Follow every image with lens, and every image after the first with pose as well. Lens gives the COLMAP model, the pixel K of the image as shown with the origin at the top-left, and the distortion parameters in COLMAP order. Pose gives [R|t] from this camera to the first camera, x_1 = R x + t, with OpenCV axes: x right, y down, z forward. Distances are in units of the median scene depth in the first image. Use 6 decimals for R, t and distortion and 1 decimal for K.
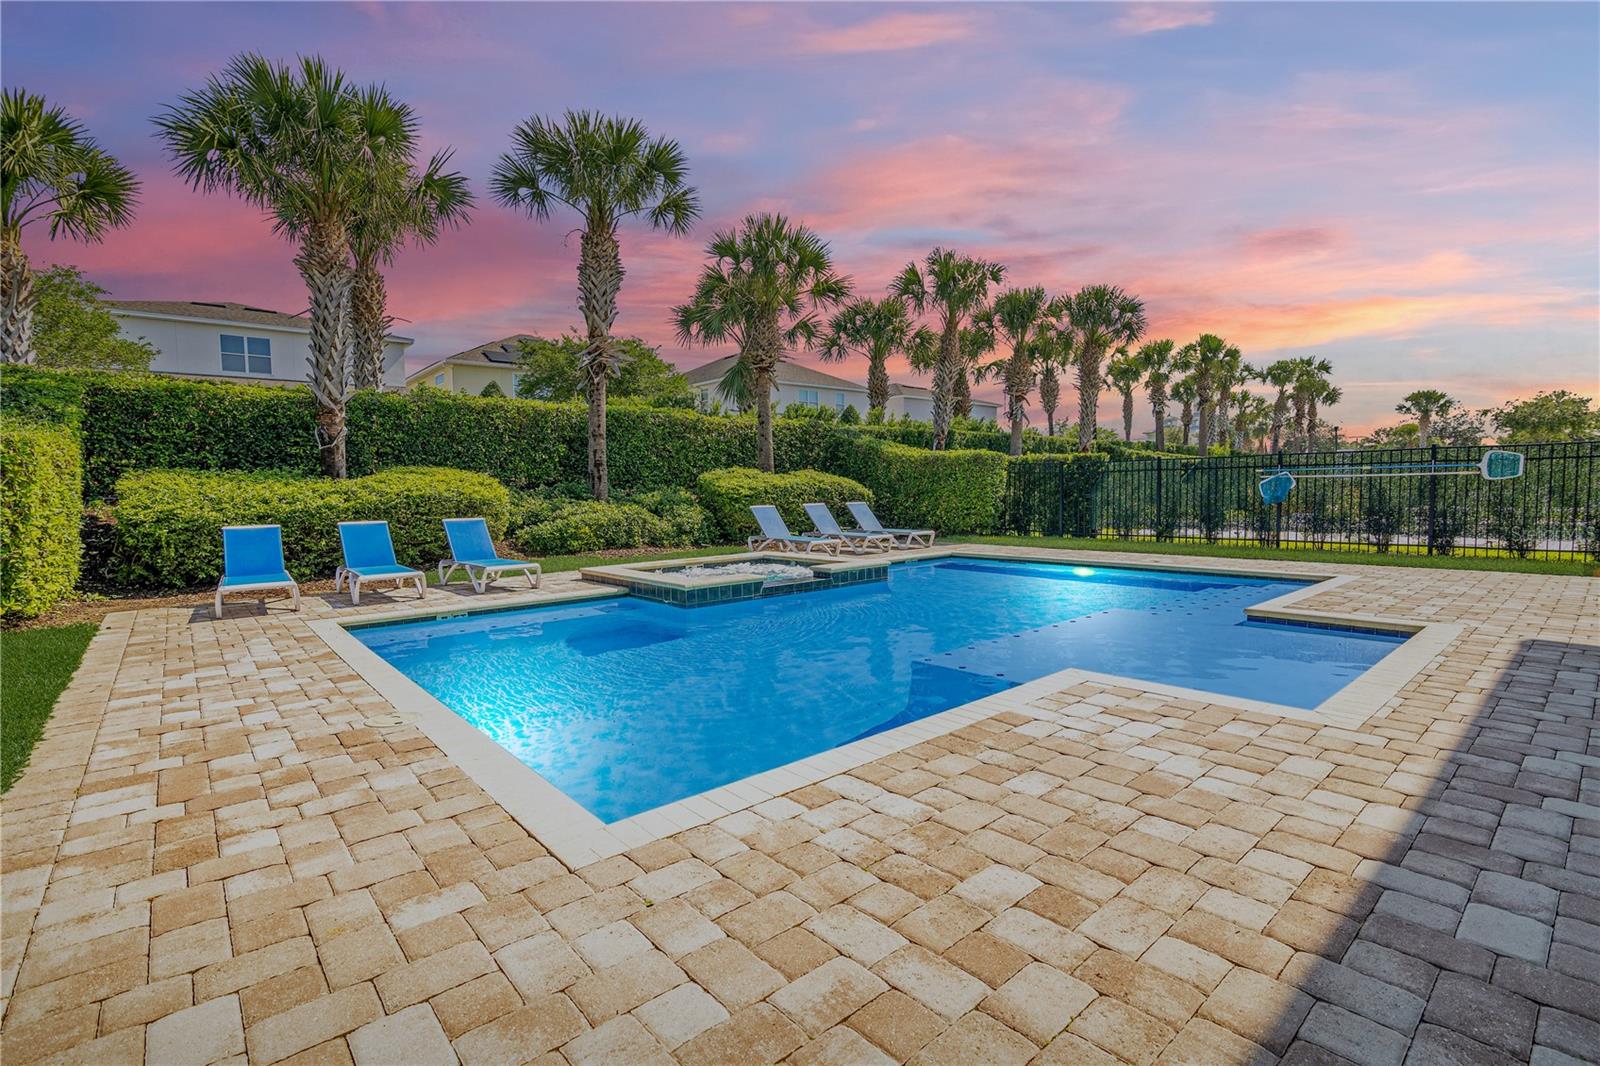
lens RADIAL K [[741.0, 0, 781.5], [0, 741.0, 539.6], [0, 0, 1]] dist [-0.020761, -0.000217]
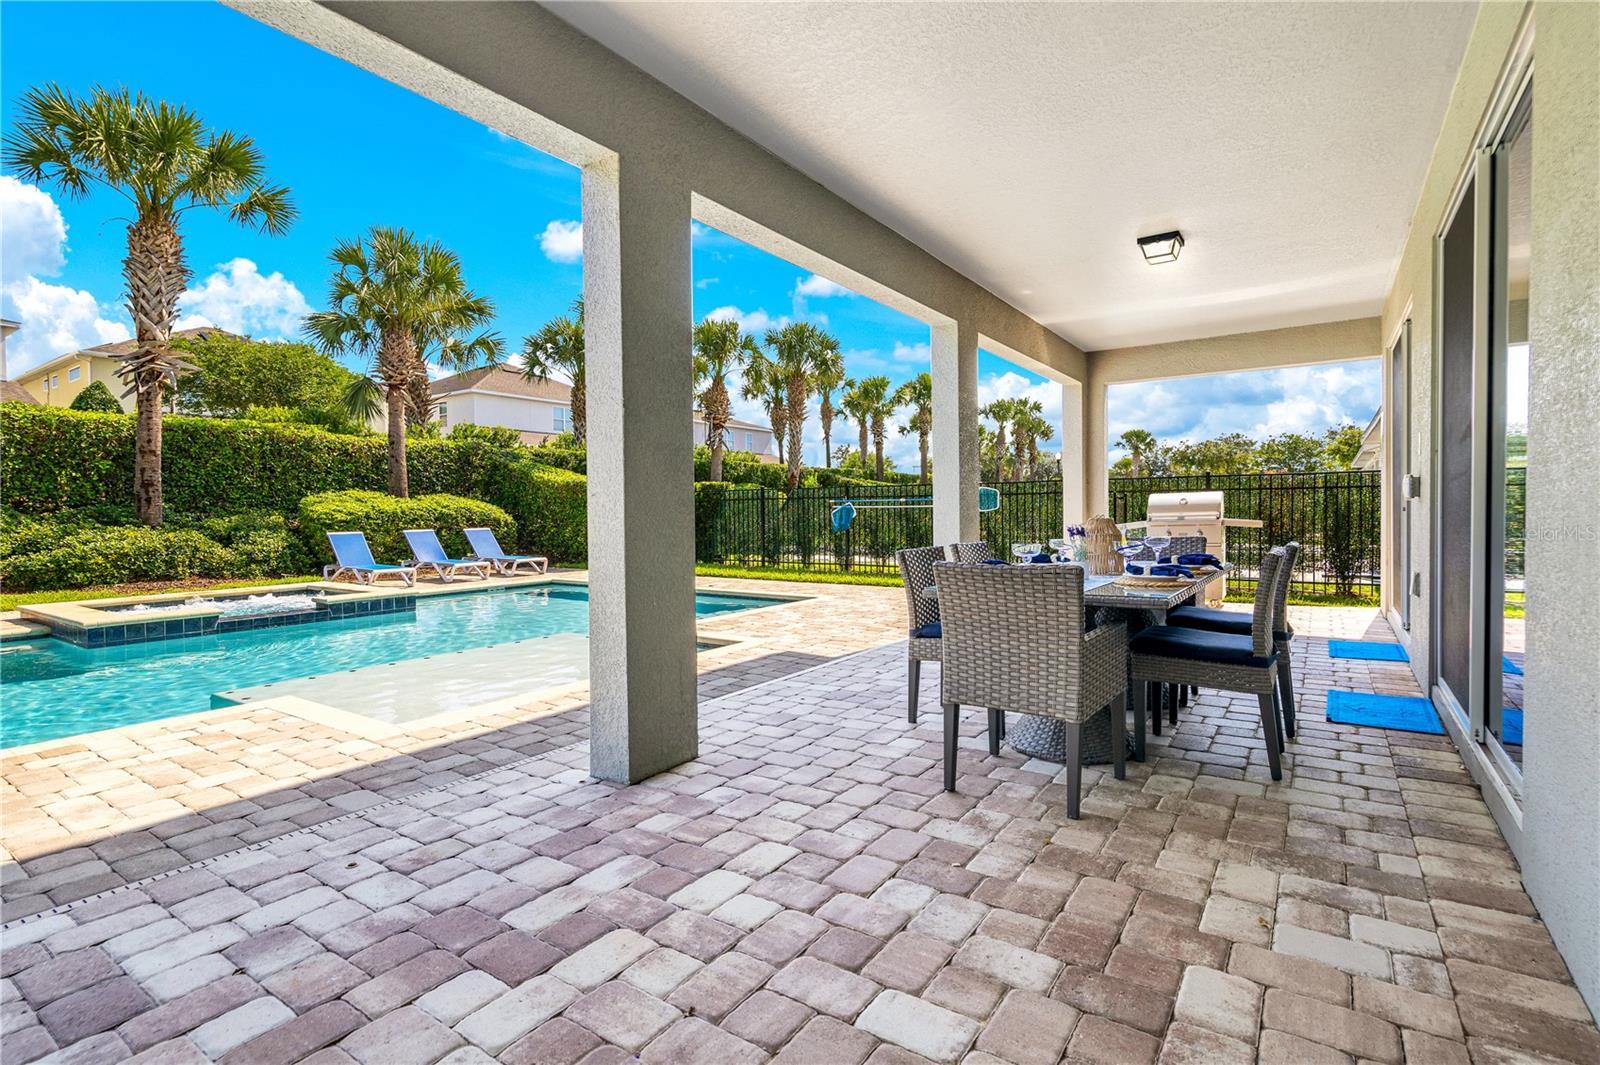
lens RADIAL K [[762.0, 0, 810.3], [0, 762.0, 527.5], [0, 0, 1]] dist [0.000118, -0.000473]
pose [[0.962008, 0.002632, 0.273010, 0.264283], [0.009953, 0.998951, -0.044702, -0.002699], [-0.272841, 0.045721, 0.960972, -0.081386]]
